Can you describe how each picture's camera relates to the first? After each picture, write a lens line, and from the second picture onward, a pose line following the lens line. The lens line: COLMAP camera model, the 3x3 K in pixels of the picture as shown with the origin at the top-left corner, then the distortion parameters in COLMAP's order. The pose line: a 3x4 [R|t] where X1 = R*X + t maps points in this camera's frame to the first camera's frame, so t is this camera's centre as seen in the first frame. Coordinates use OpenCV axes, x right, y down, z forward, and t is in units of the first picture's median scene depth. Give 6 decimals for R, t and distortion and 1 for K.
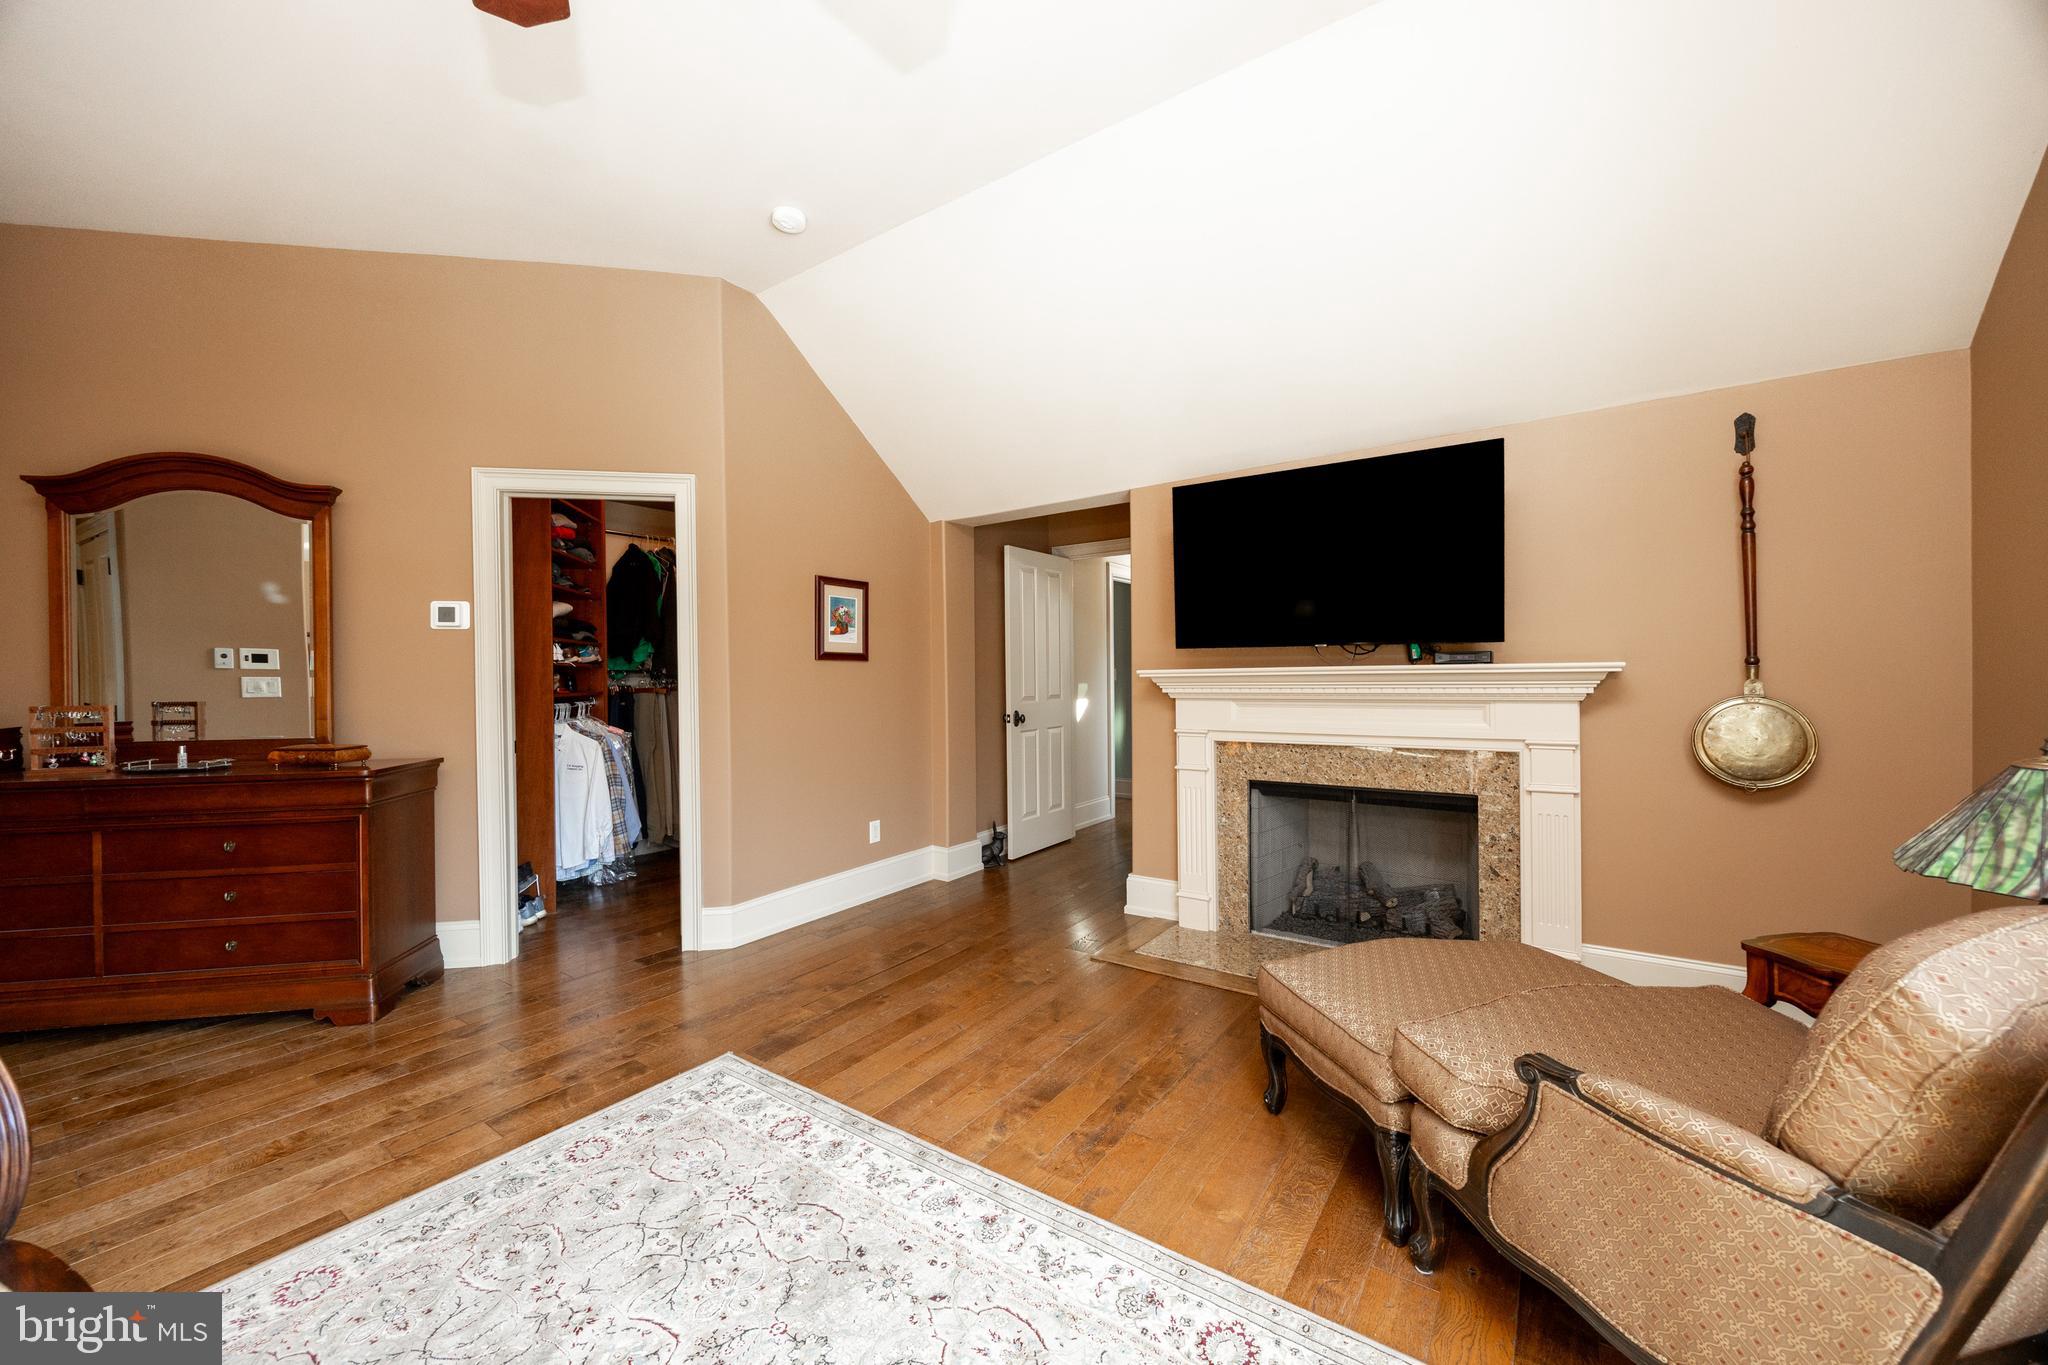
lens RADIAL K [[774.3, 0, 1018.2], [0, 774.3, 680.9], [0, 0, 1]] dist [-0.007117, 0.000263]
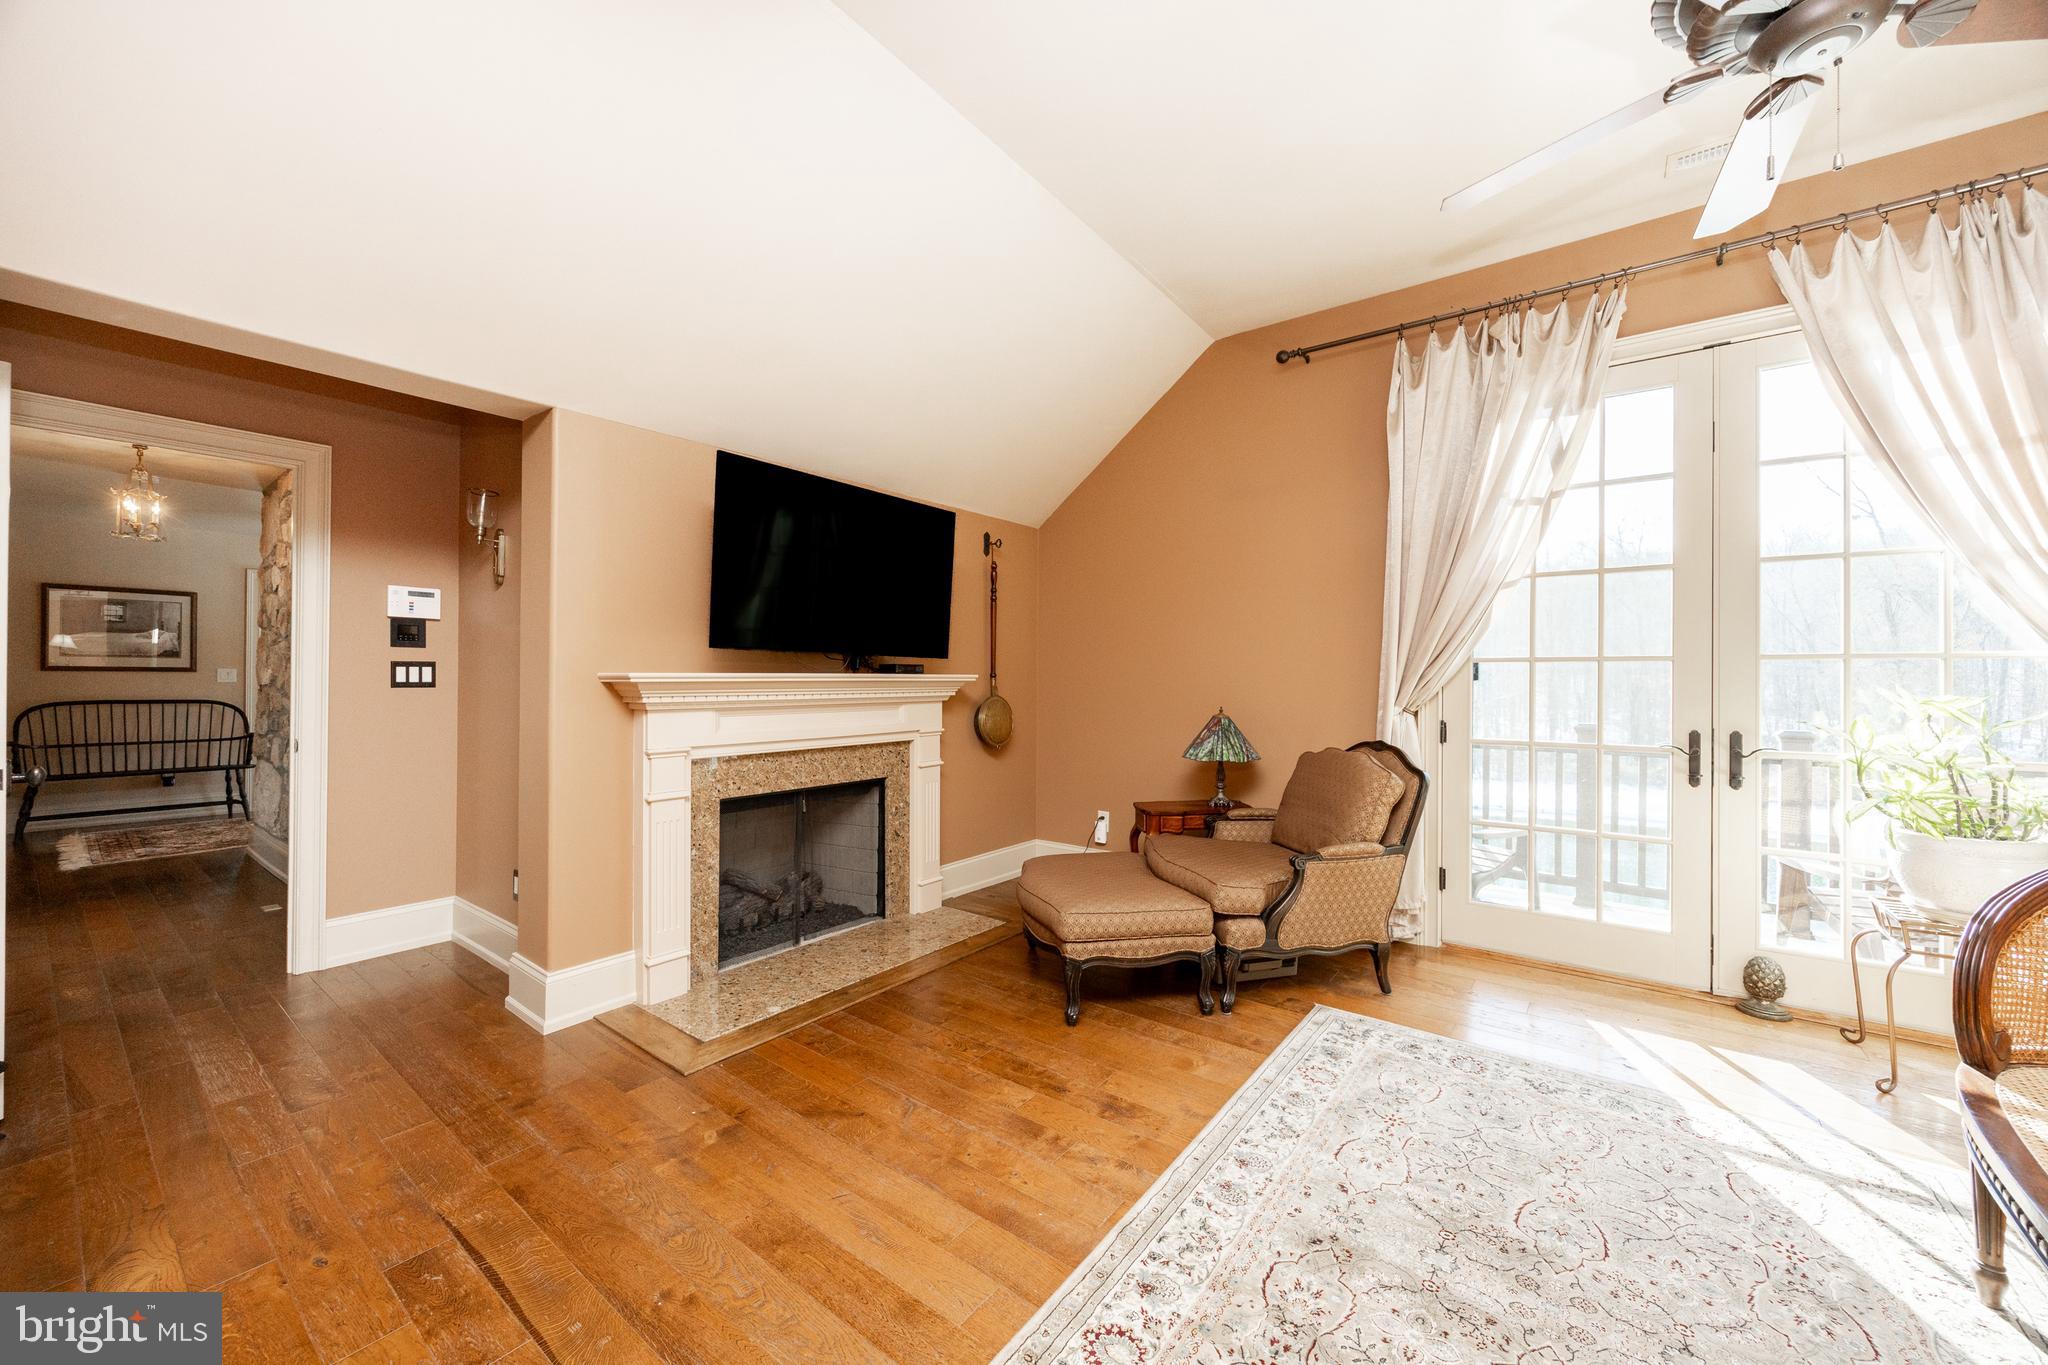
lens RADIAL K [[774.3, 0, 1023.0], [0, 774.3, 673.5], [0, 0, 1]] dist [-0.007117, 0.000263]
pose [[0.038622, 0.016929, 0.999110, -0.712197], [0.004945, 0.999841, -0.017133, 0.000295], [-0.999242, 0.005603, 0.038532, 0.763148]]
